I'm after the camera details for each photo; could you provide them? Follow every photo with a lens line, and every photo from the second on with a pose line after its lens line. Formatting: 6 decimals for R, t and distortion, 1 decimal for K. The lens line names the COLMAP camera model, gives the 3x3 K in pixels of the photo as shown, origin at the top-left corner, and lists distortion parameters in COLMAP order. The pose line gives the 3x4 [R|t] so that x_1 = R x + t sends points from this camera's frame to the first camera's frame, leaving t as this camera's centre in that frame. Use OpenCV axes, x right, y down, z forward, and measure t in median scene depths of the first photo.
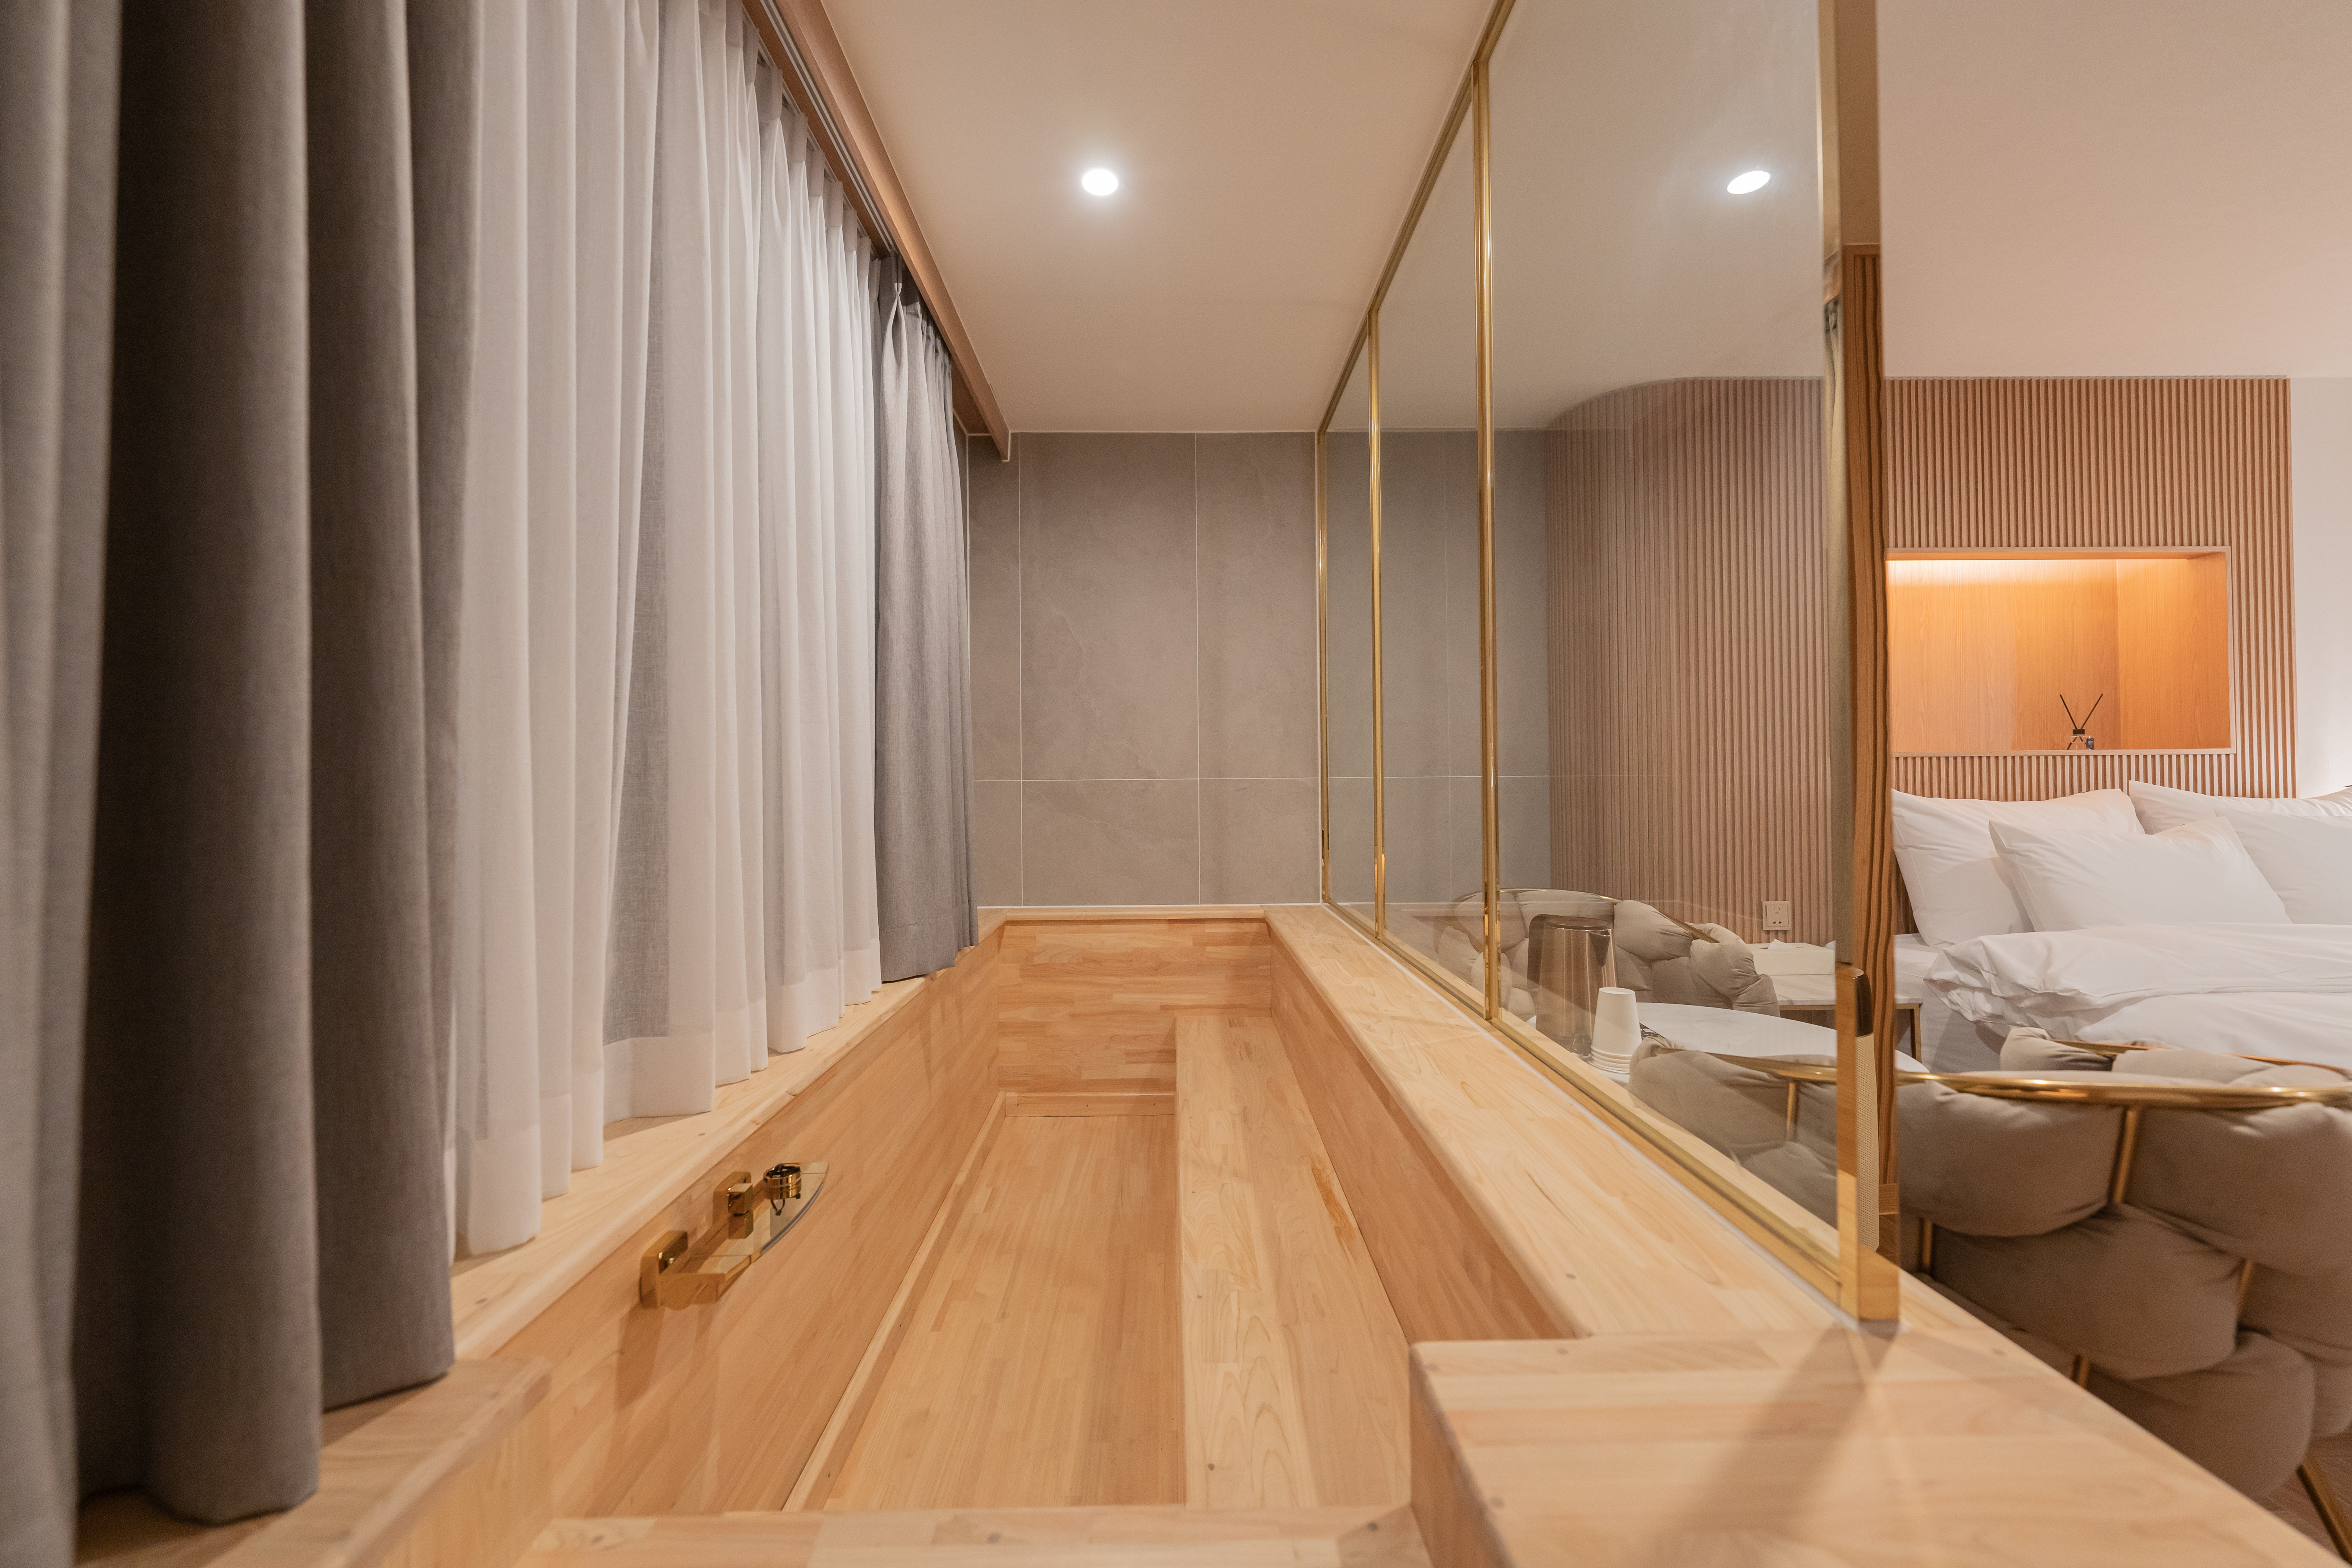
lens RADIAL K [[909.9, 0, 1171.5], [0, 909.9, 773.9], [0, 0, 1]] dist [-0.001149, -0.000615]
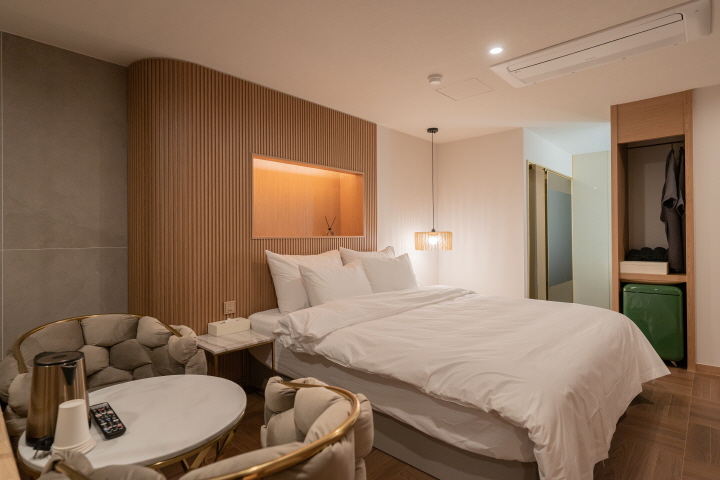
lens RADIAL K [[374.2, 0, 359.9], [0, 374.2, 235.3], [0, 0, 1]] dist [0.002985, 0.000463]
pose [[0.683593, 0.003984, 0.729853, 0.229189], [-0.006128, 0.999981, 0.000281, -0.035076], [-0.729838, -0.004665, 0.683604, 0.125931]]
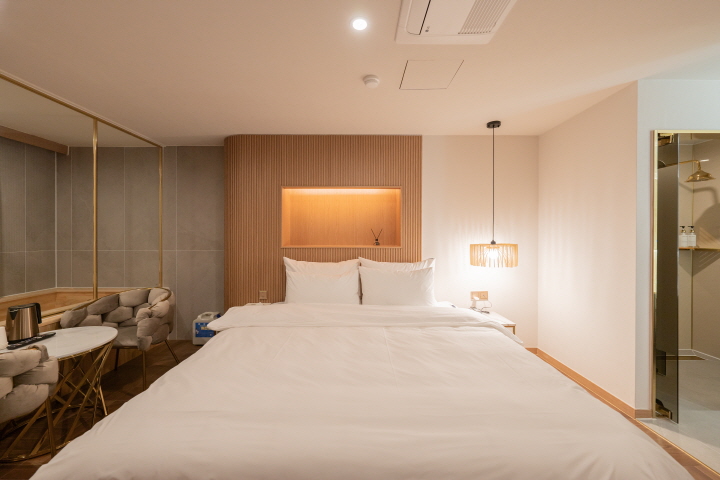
lens RADIAL K [[278.5, 0, 358.6], [0, 278.5, 236.9], [0, 0, 1]] dist [-0.001149, -0.000615]
pose [[0.999949, 0.010003, 0.001005, 1.193319], [-0.010019, 0.999797, 0.017489, -0.095094], [-0.000830, -0.017498, 0.999847, -0.030089]]
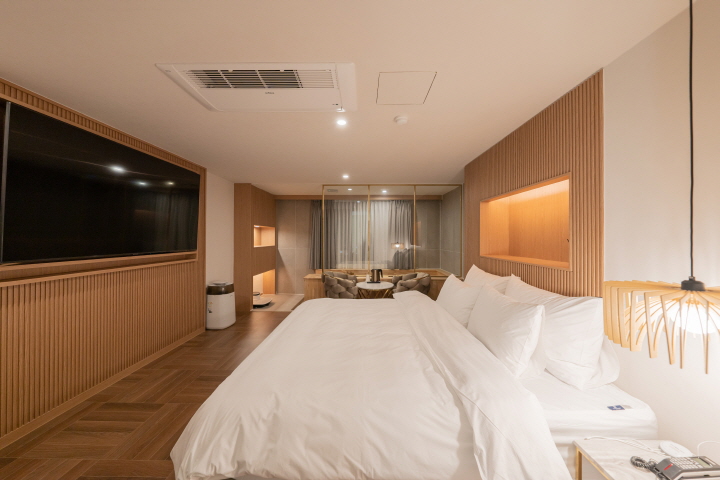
lens RADIAL K [[251.9, 0, 360.9], [0, 251.9, 236.3], [0, 0, 1]] dist [0.000385, 0.000016]
pose [[-0.028657, 0.003291, -0.999584, 2.081003], [0.008087, 0.999963, 0.003061, -0.128203], [0.999557, -0.007996, -0.028683, 0.633651]]
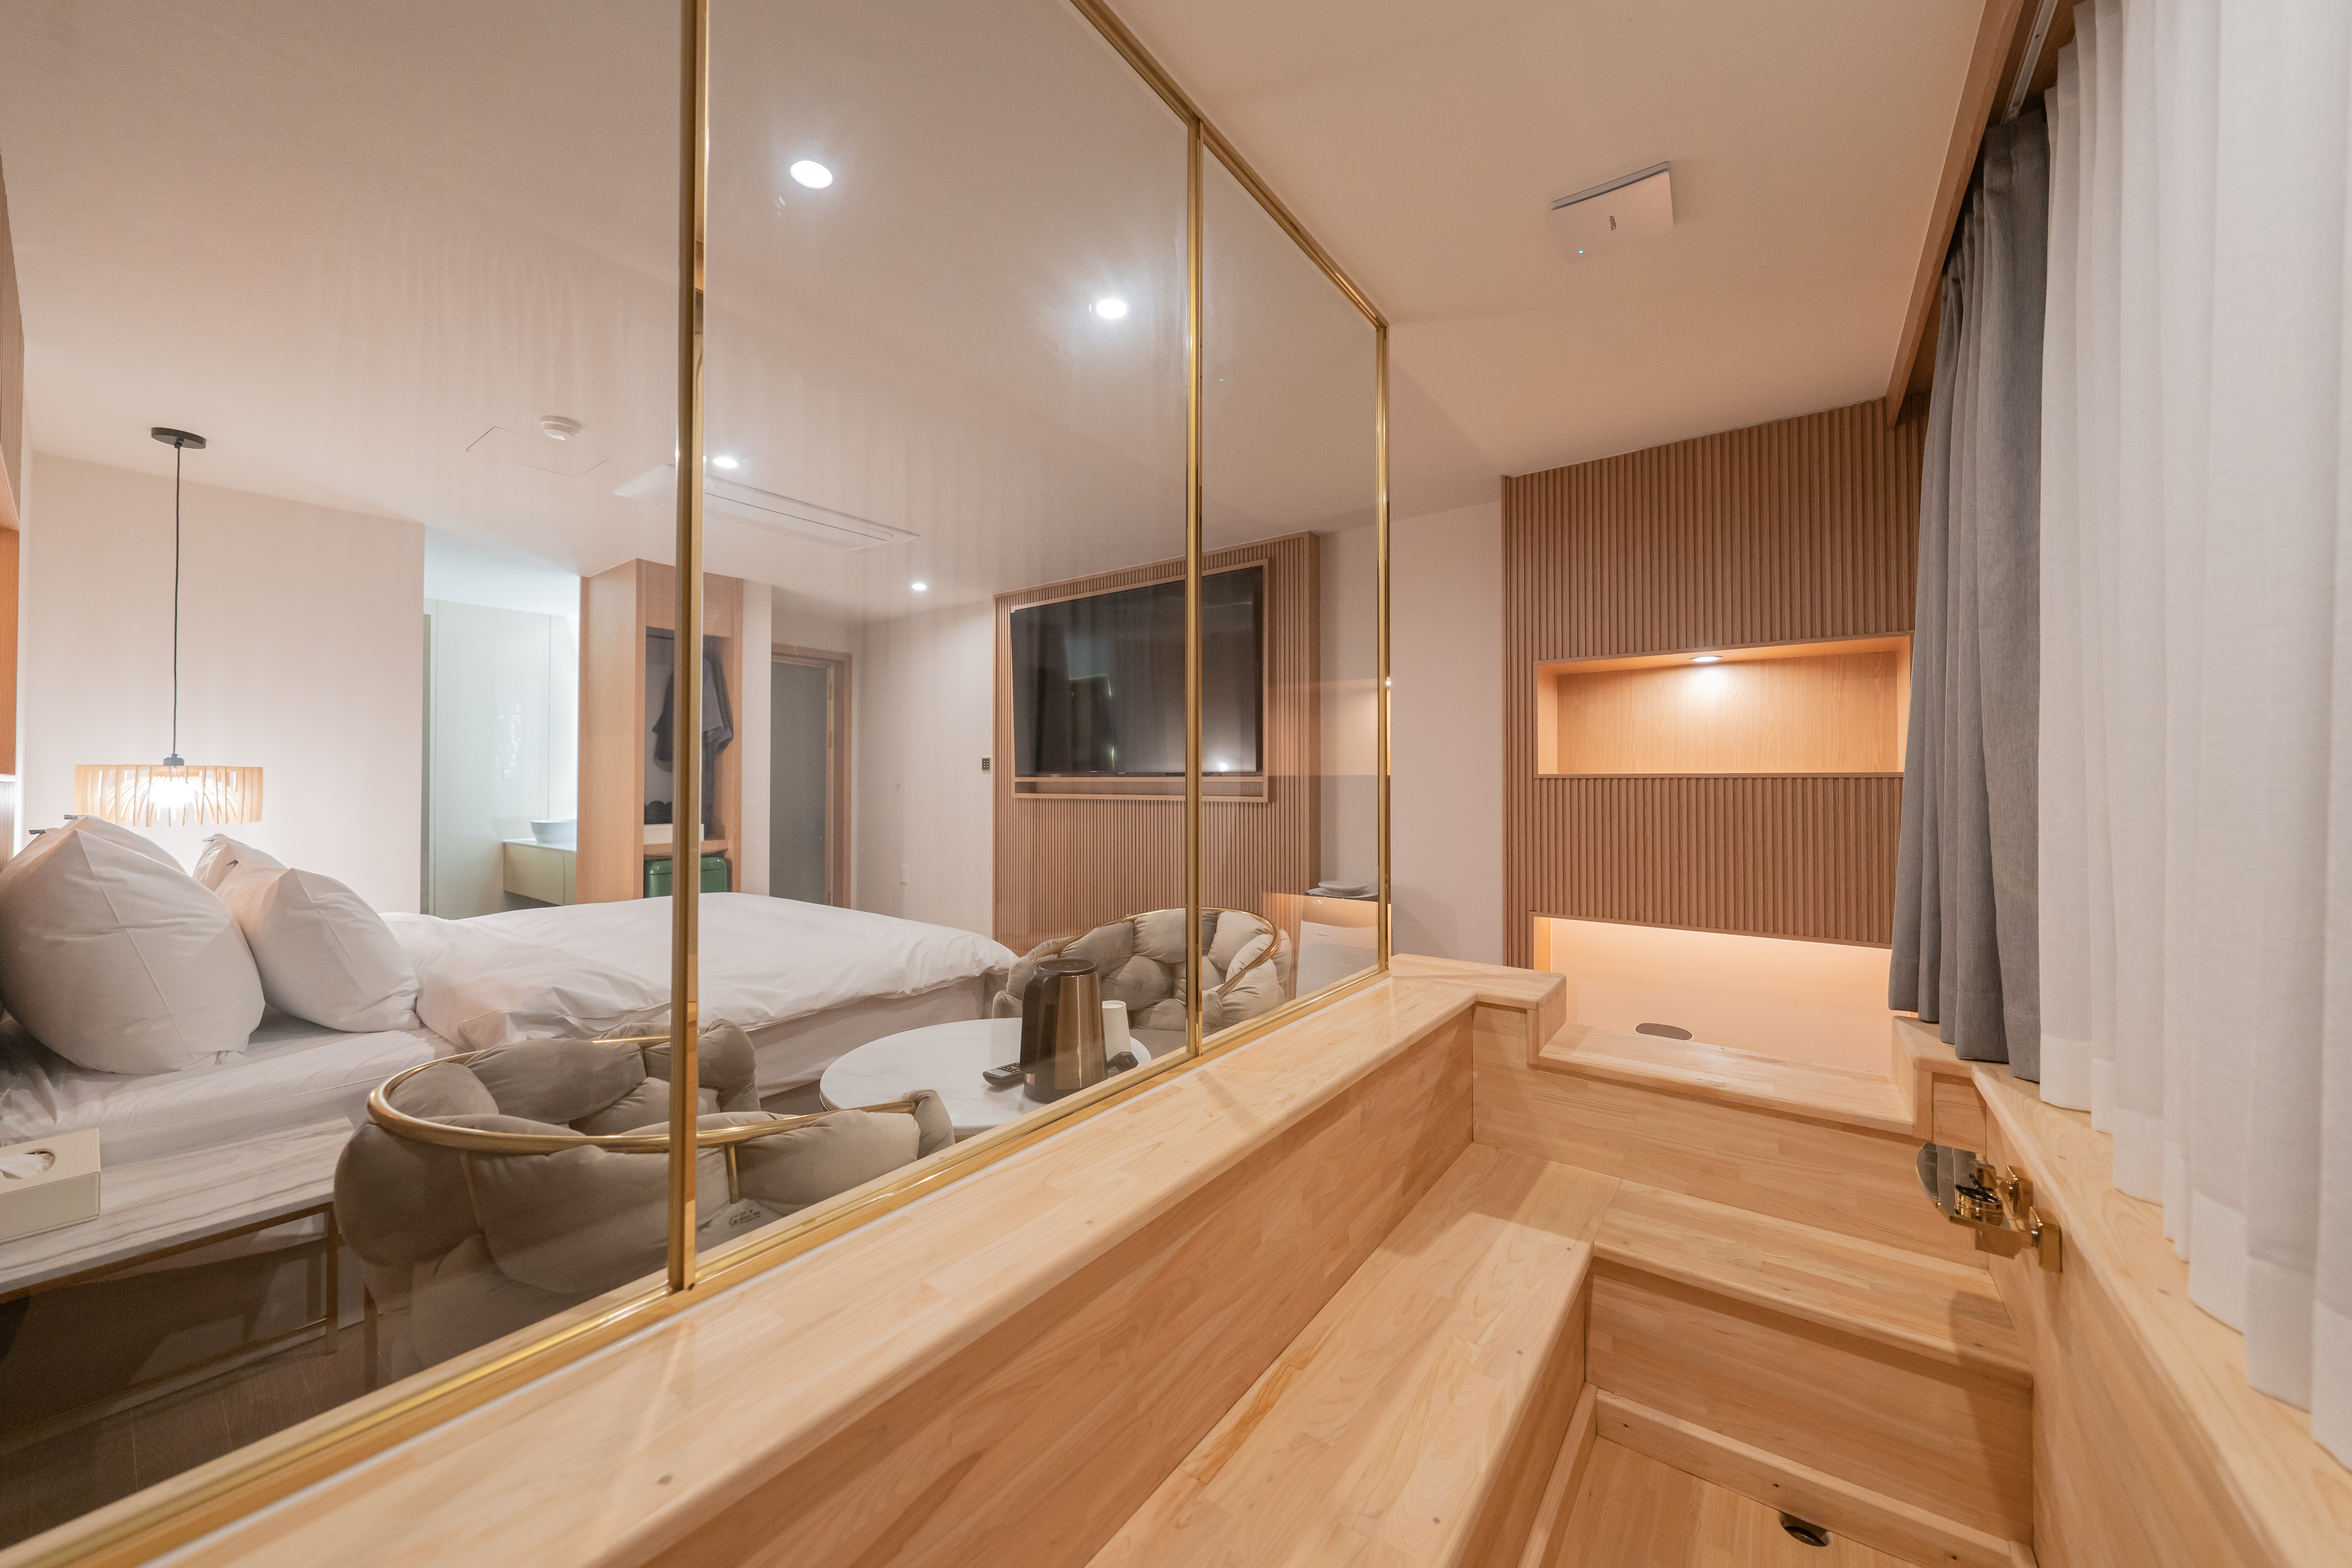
lens RADIAL K [[822.8, 0, 1179.1], [0, 822.8, 772.0], [0, 0, 1]] dist [0.000385, 0.000016]
pose [[-0.798552, 0.013630, 0.601772, -0.127289], [-0.002972, 0.999642, -0.026586, -0.015840], [-0.601919, -0.023018, -0.798225, 1.131738]]
